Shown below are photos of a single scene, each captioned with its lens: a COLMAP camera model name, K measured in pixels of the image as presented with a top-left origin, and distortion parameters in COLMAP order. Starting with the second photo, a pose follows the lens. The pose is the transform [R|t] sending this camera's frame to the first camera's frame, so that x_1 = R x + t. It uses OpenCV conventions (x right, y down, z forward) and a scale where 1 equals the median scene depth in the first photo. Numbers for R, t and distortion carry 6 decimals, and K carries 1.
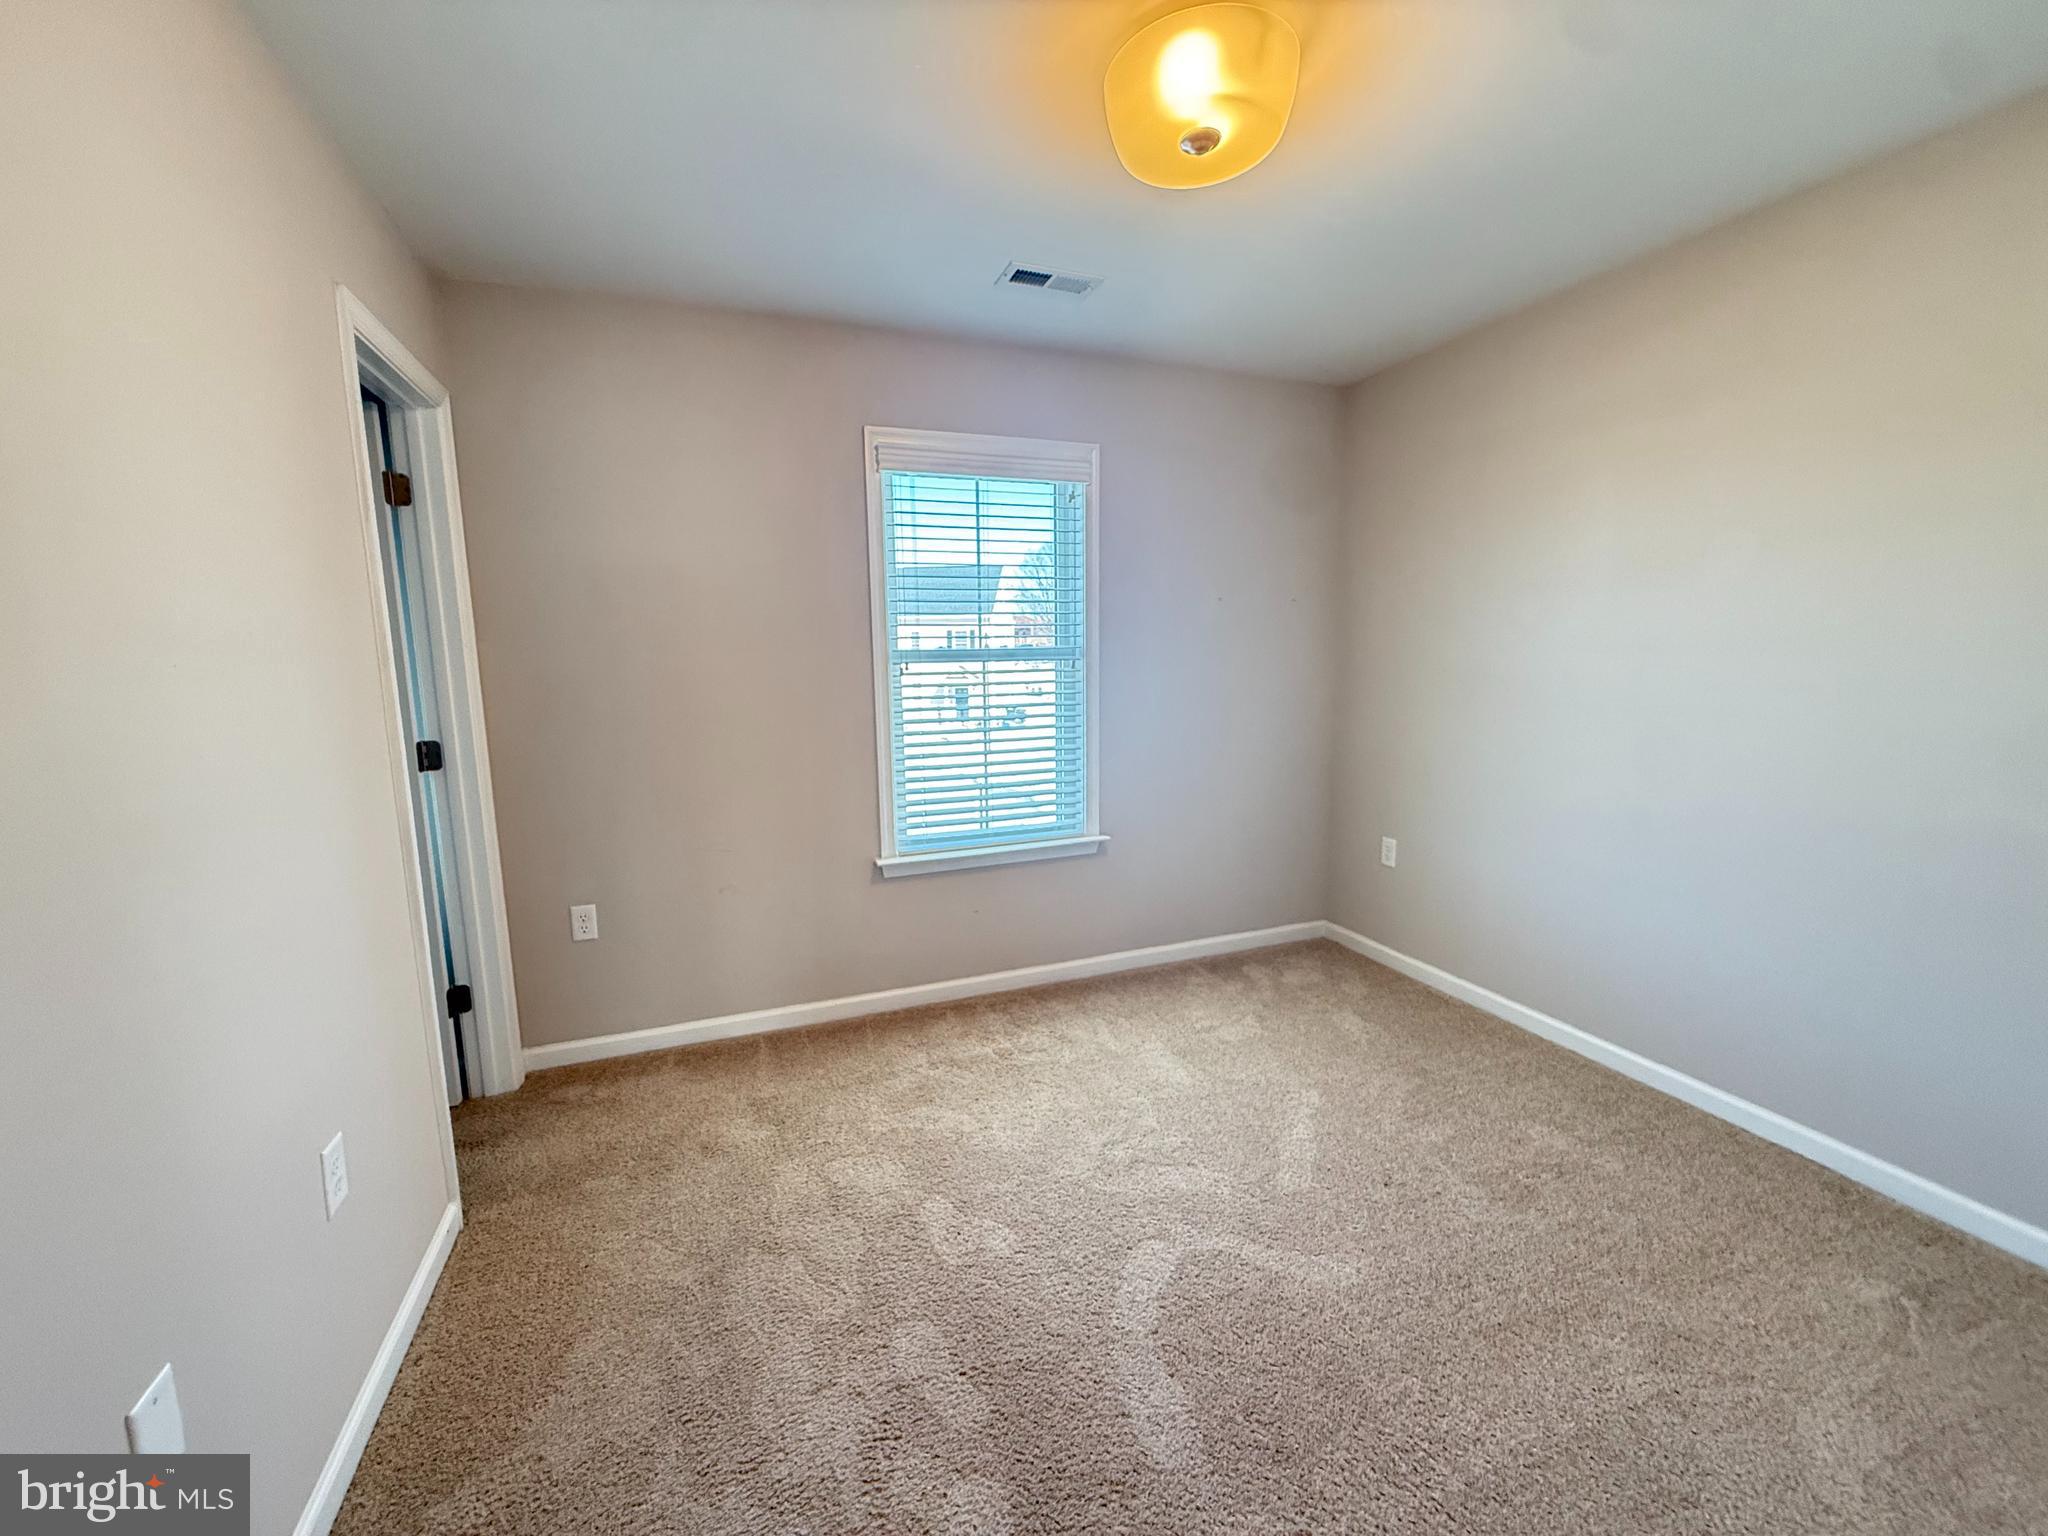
lens RADIAL K [[813.4, 0, 1024.0], [0, 813.4, 768.0], [0, 0, 1]] dist [-0.000185, 0.000059]
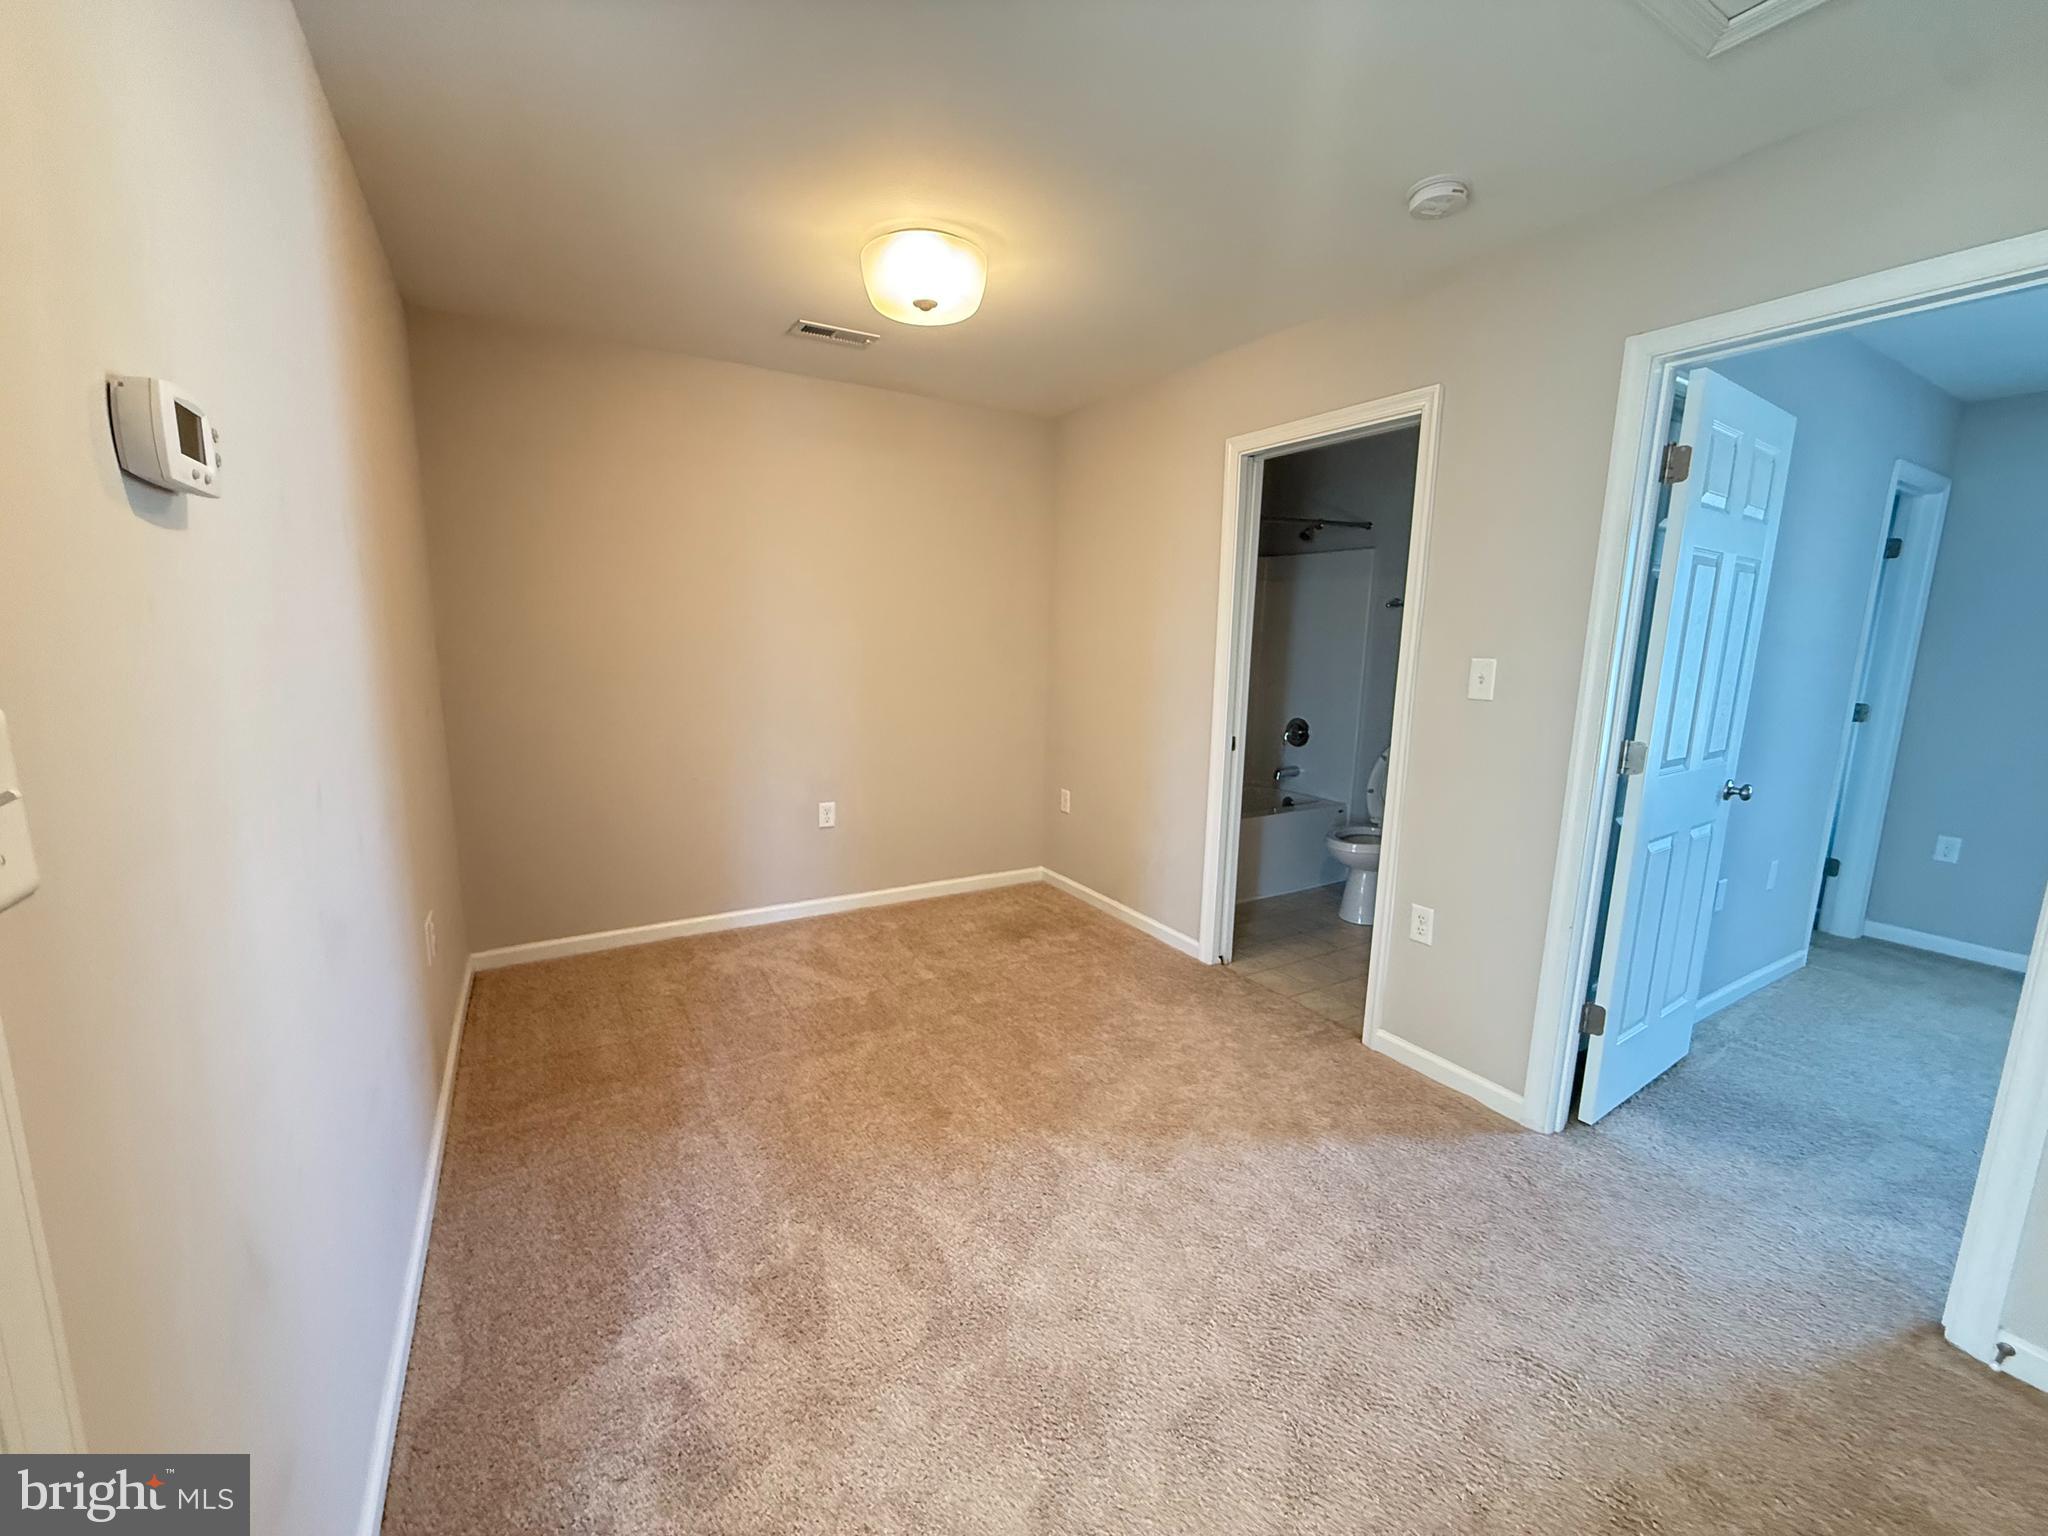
lens RADIAL K [[813.4, 0, 1024.0], [0, 813.4, 768.0], [0, 0, 1]] dist [-0.000185, 0.000059]
pose [[0.170366, 0.180049, -0.968792, 0.542043], [-0.163807, 0.974660, 0.152333, 0.112301], [0.971670, 0.132743, 0.195542, -0.867274]]
